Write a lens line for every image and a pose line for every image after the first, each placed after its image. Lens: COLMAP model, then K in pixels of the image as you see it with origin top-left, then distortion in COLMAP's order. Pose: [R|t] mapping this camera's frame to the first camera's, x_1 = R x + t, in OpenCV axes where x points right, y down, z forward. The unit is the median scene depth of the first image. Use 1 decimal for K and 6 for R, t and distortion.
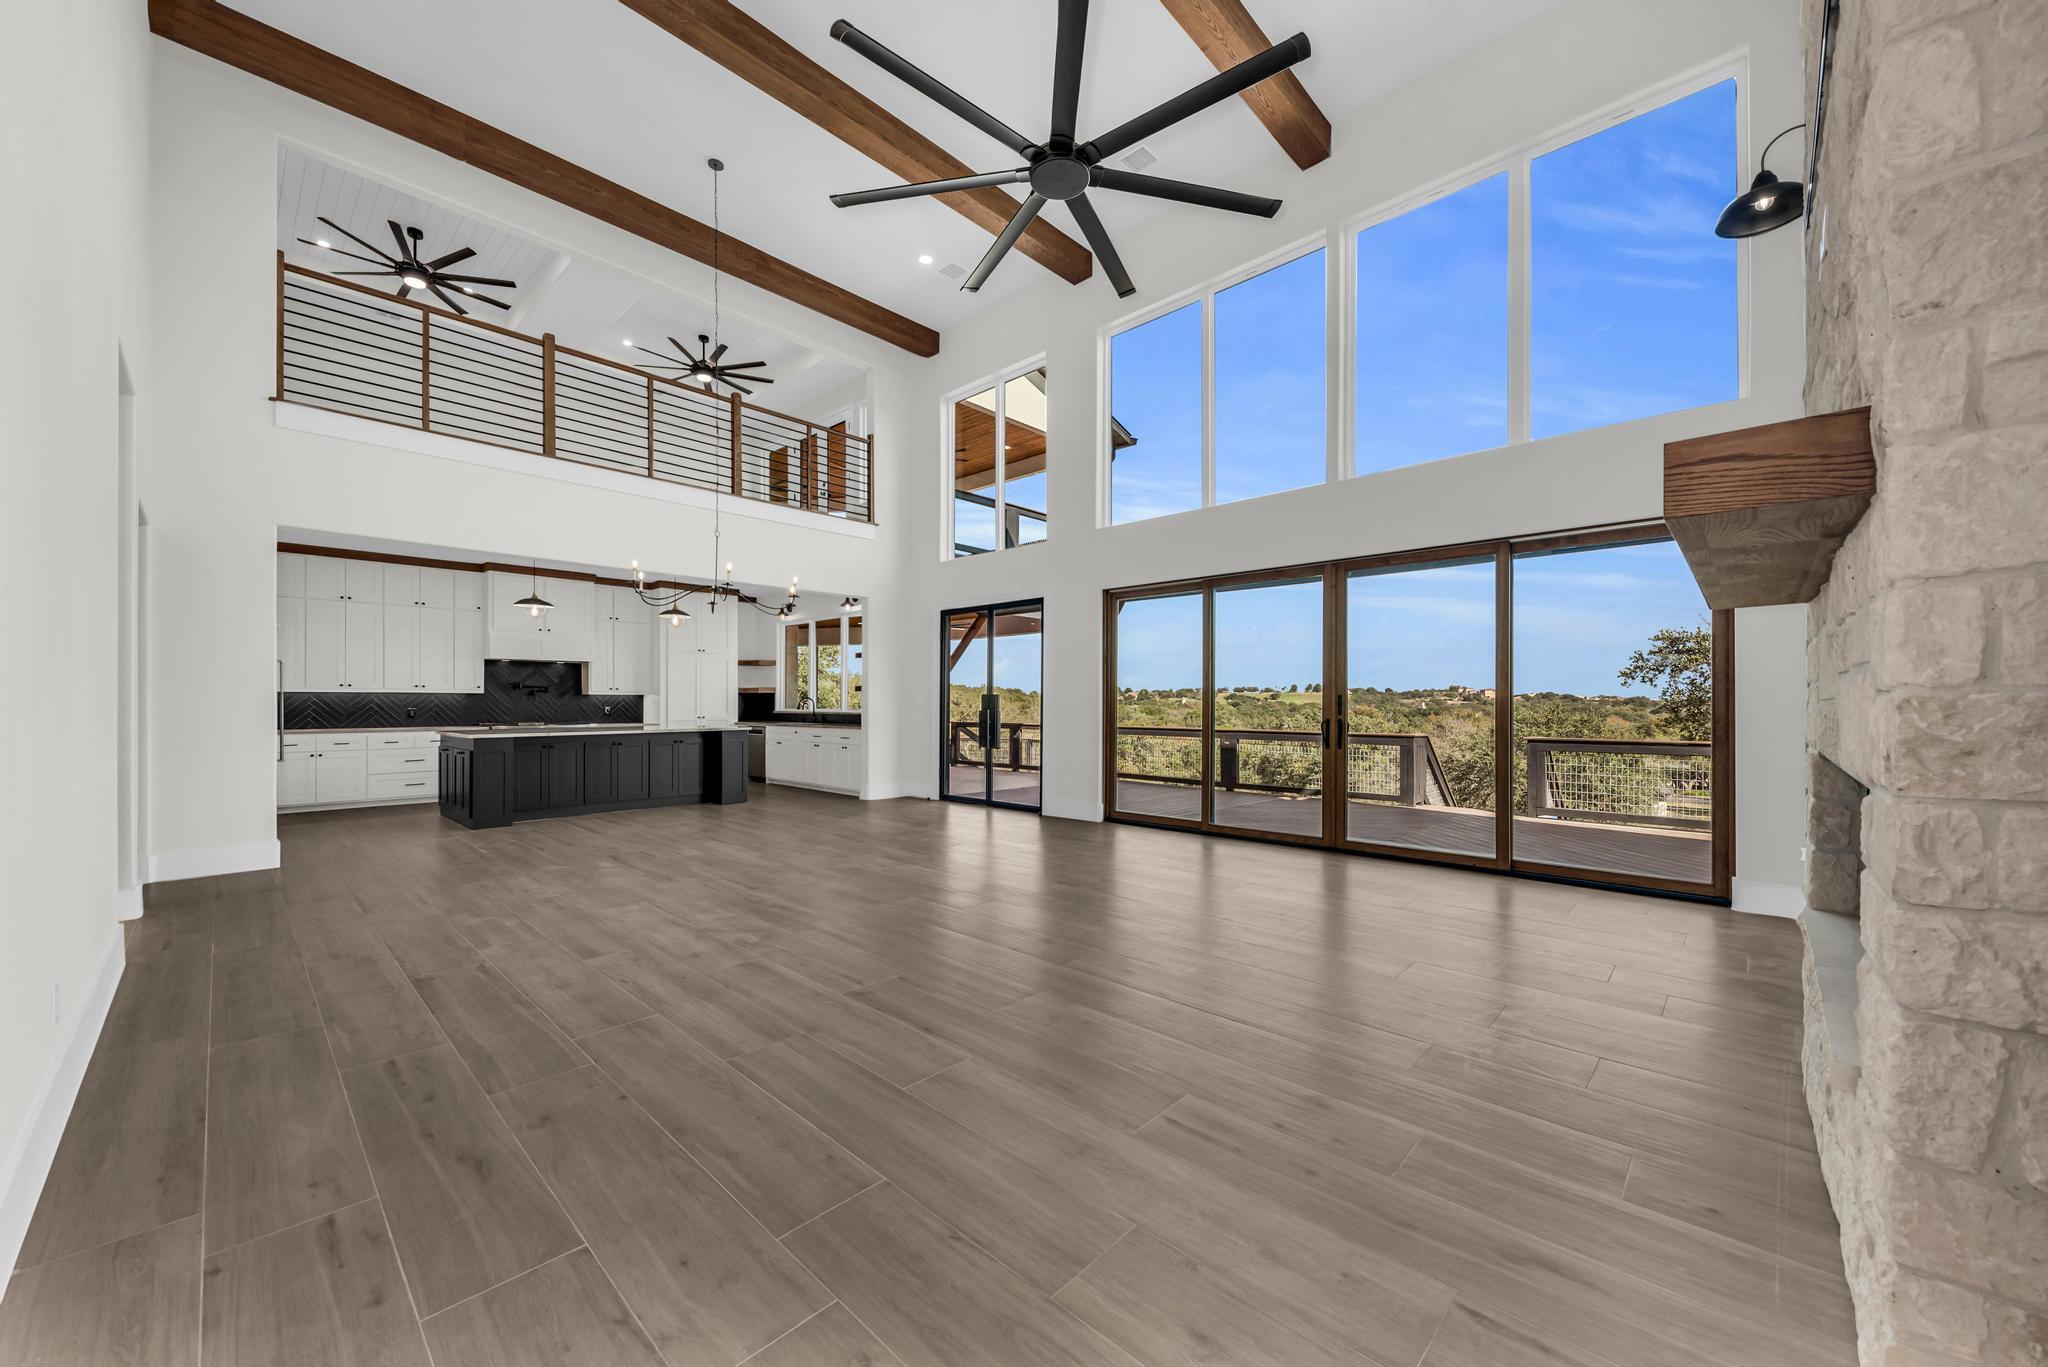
lens RADIAL K [[764.8, 0, 1038.7], [0, 764.8, 699.0], [0, 0, 1]] dist [0.009298, -0.000232]
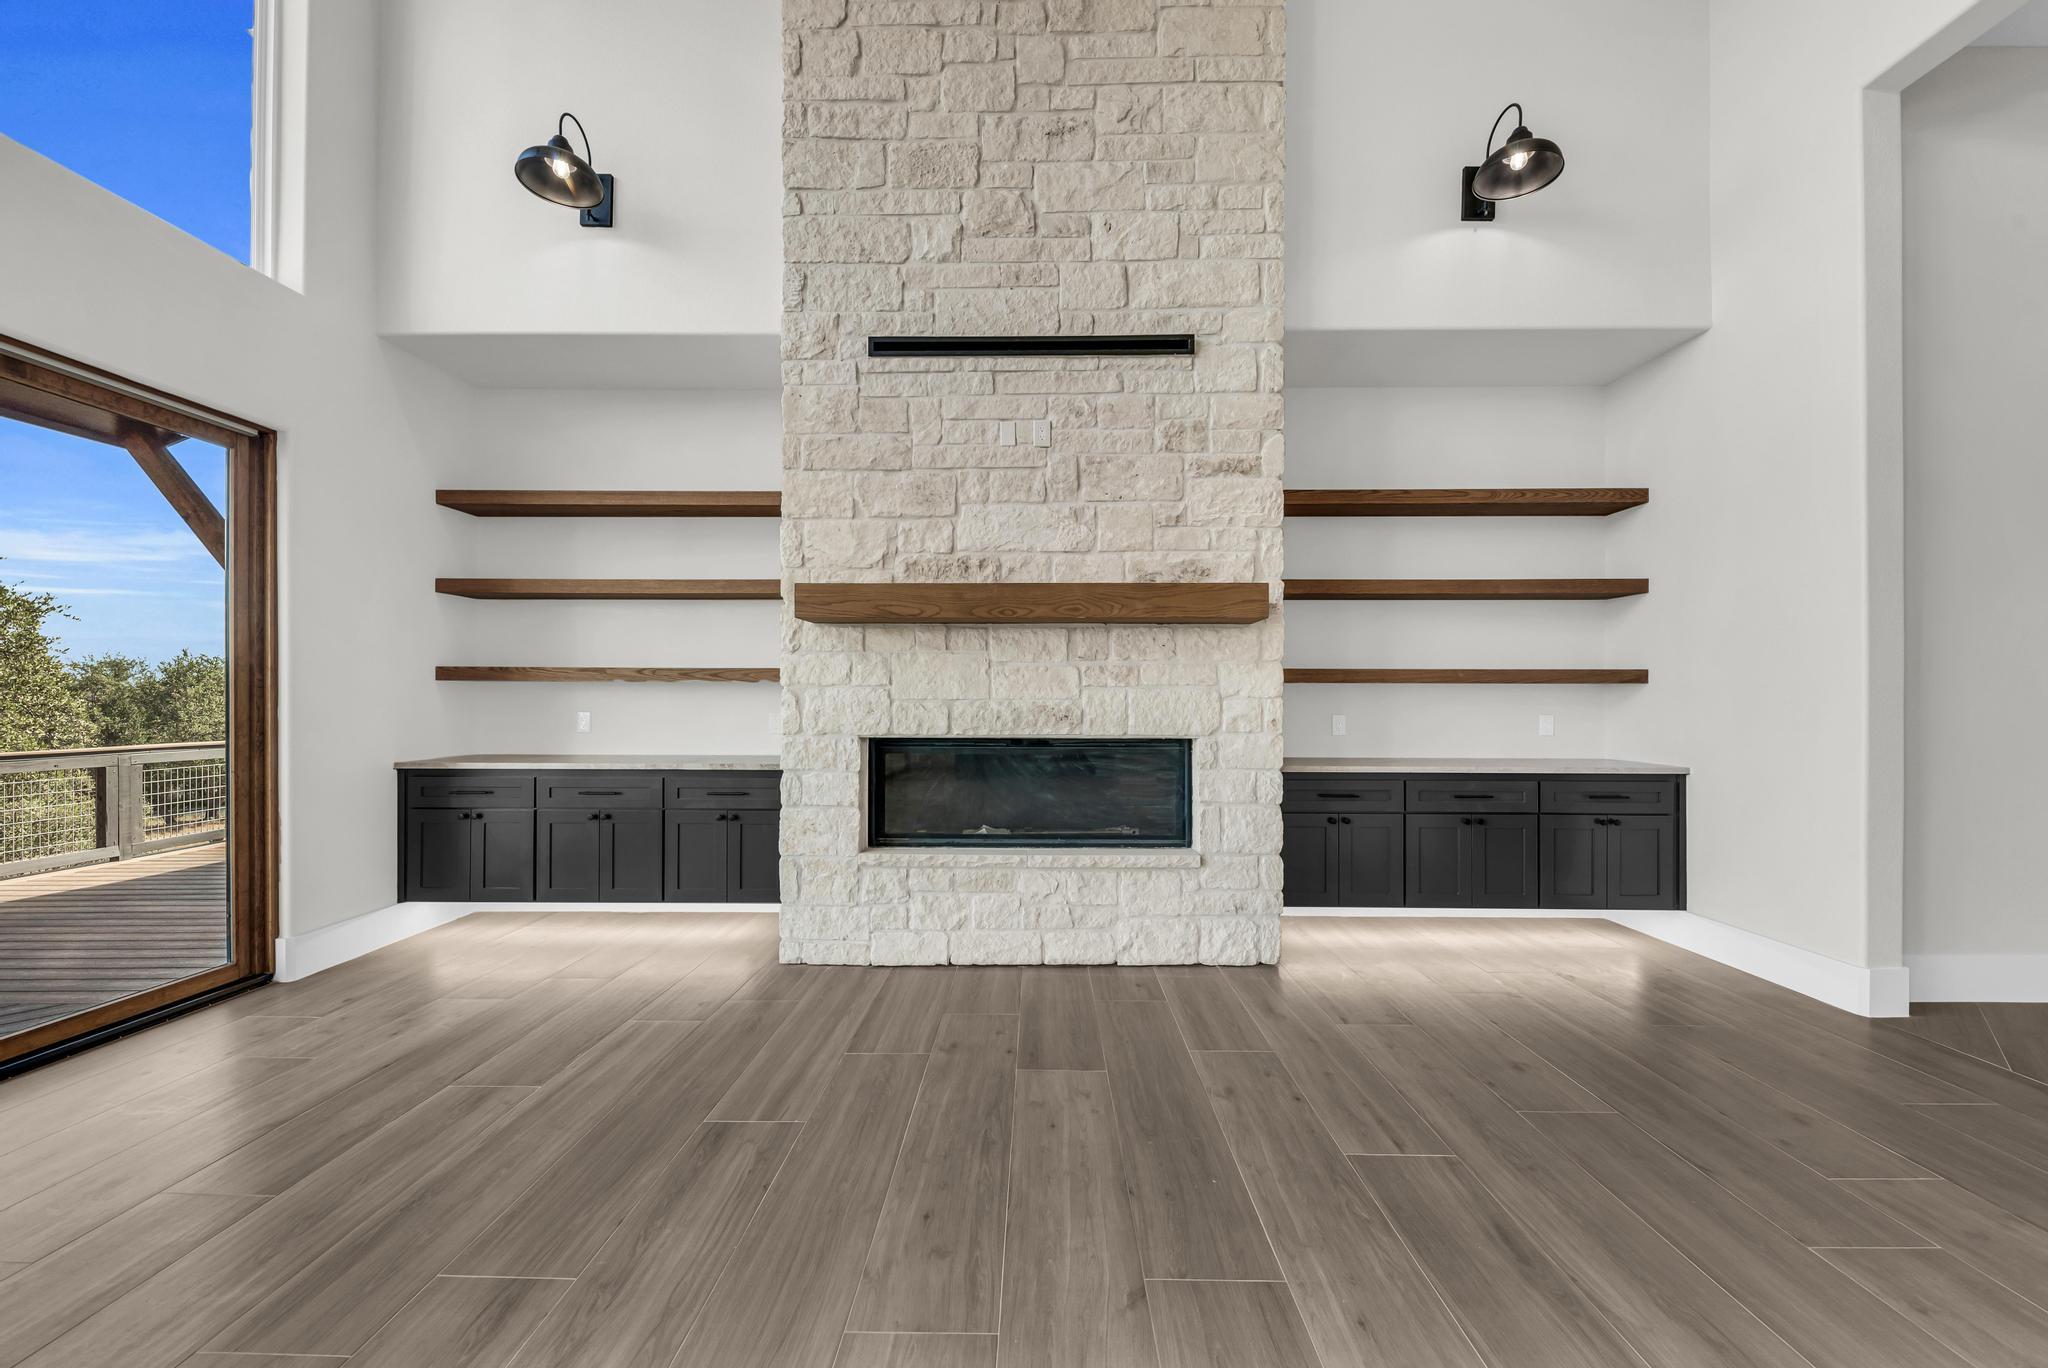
lens RADIAL K [[764.8, 0, 1020.8], [0, 764.8, 692.3], [0, 0, 1]] dist [0.009298, -0.000232]
pose [[-0.668667, -0.004205, 0.743550, -0.126317], [-0.005263, 0.999986, 0.000923, -0.006247], [-0.743544, -0.003296, -0.668679, 1.145814]]
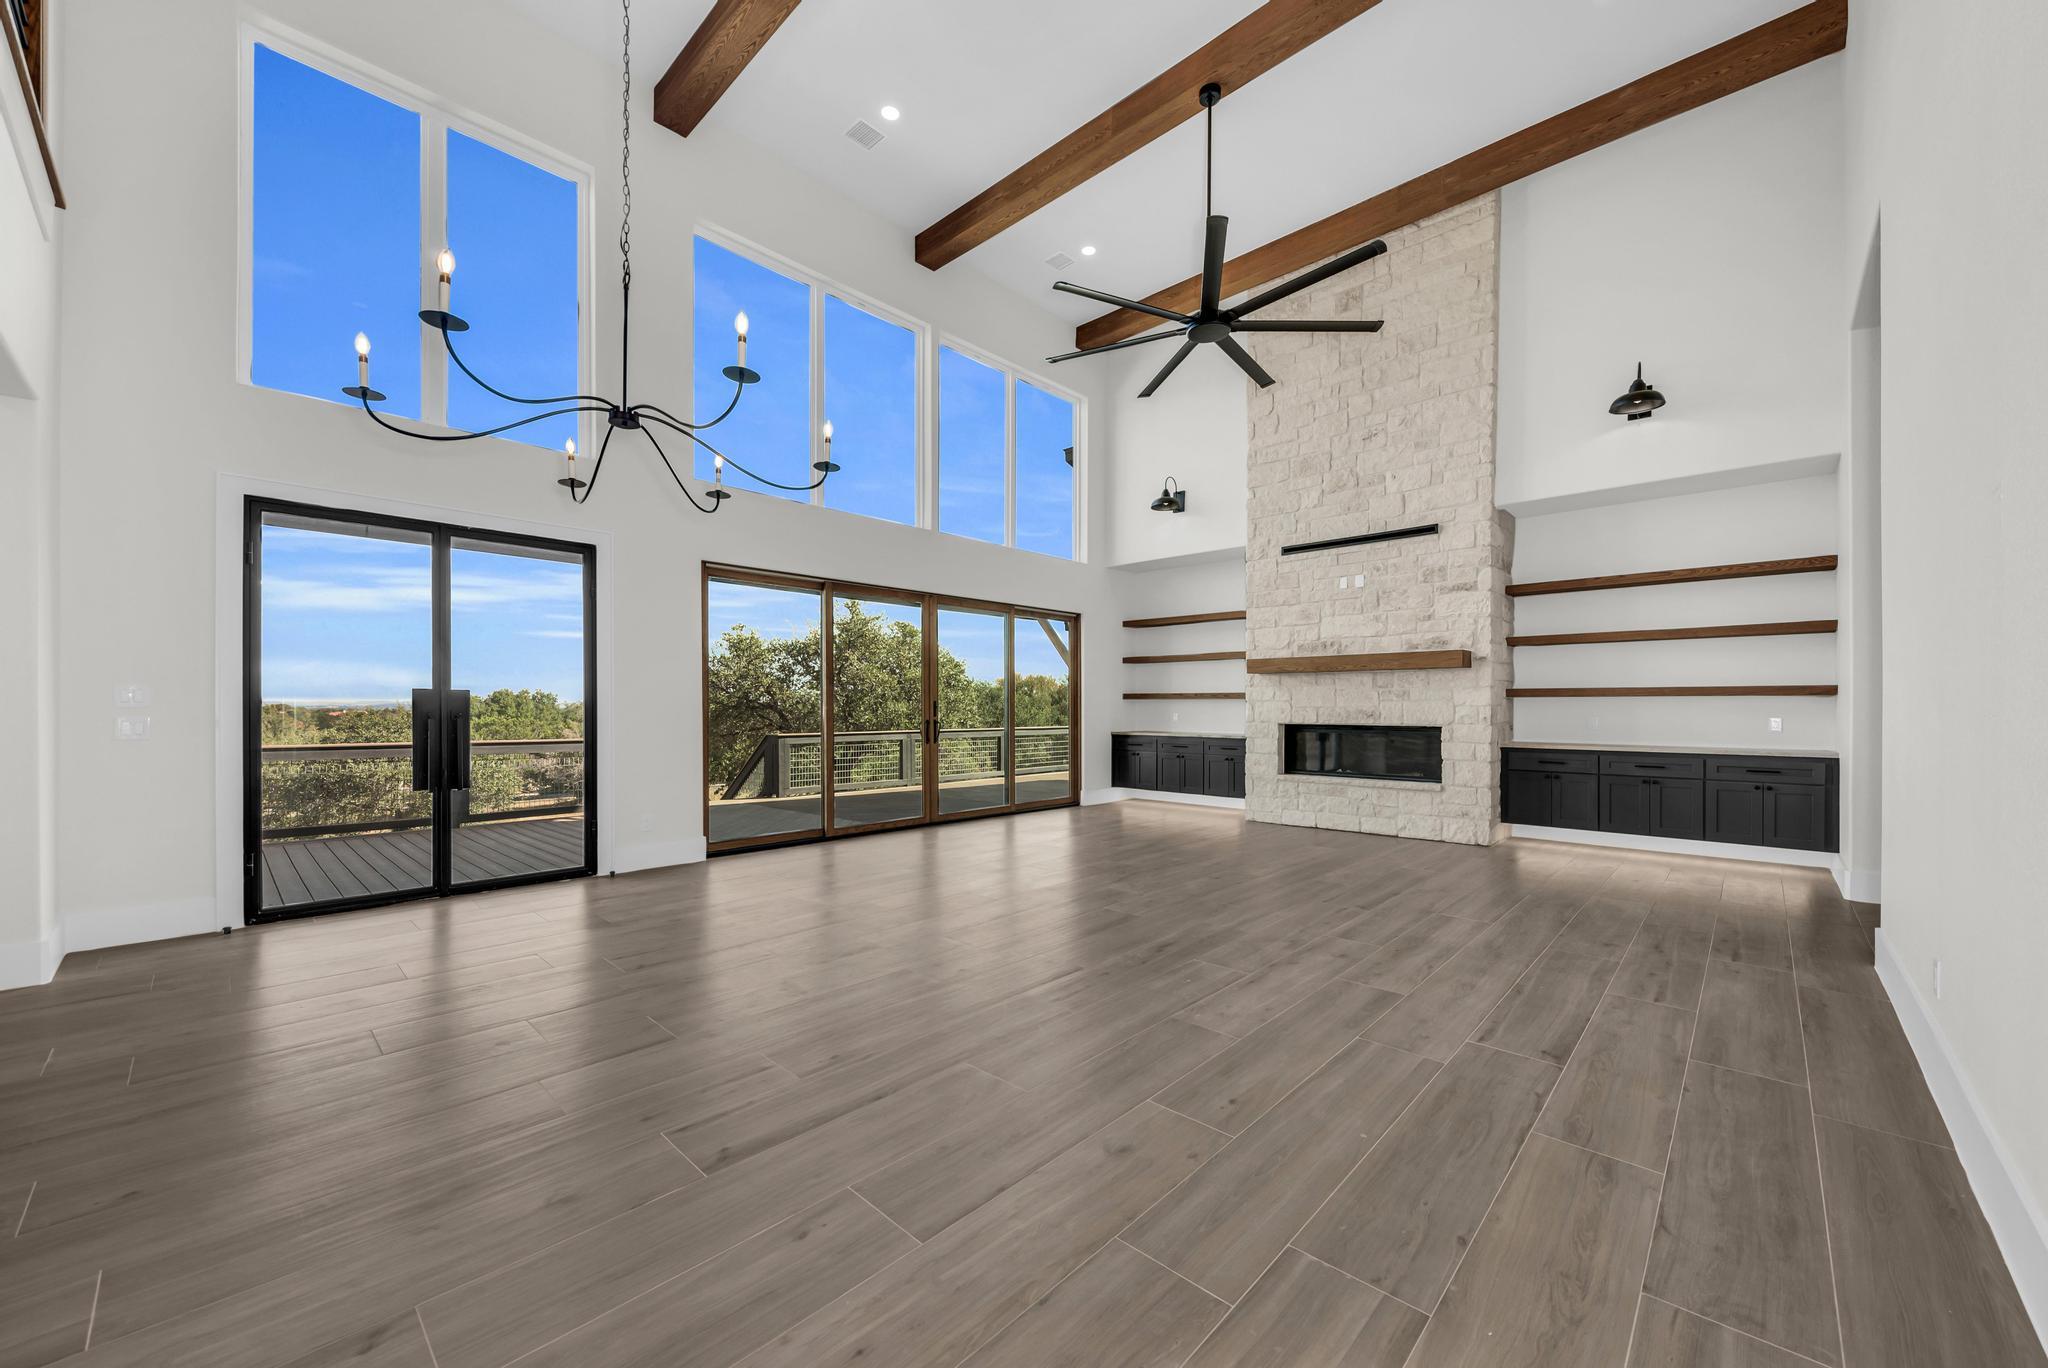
lens RADIAL K [[764.8, 0, 1033.3], [0, 764.8, 703.1], [0, 0, 1]] dist [0.009298, -0.000232]
pose [[0.000111, 0.005032, 0.999987, -1.387543], [-0.005419, 0.999973, -0.005031, 0.007853], [-0.999985, -0.005418, 0.000139, 1.339204]]
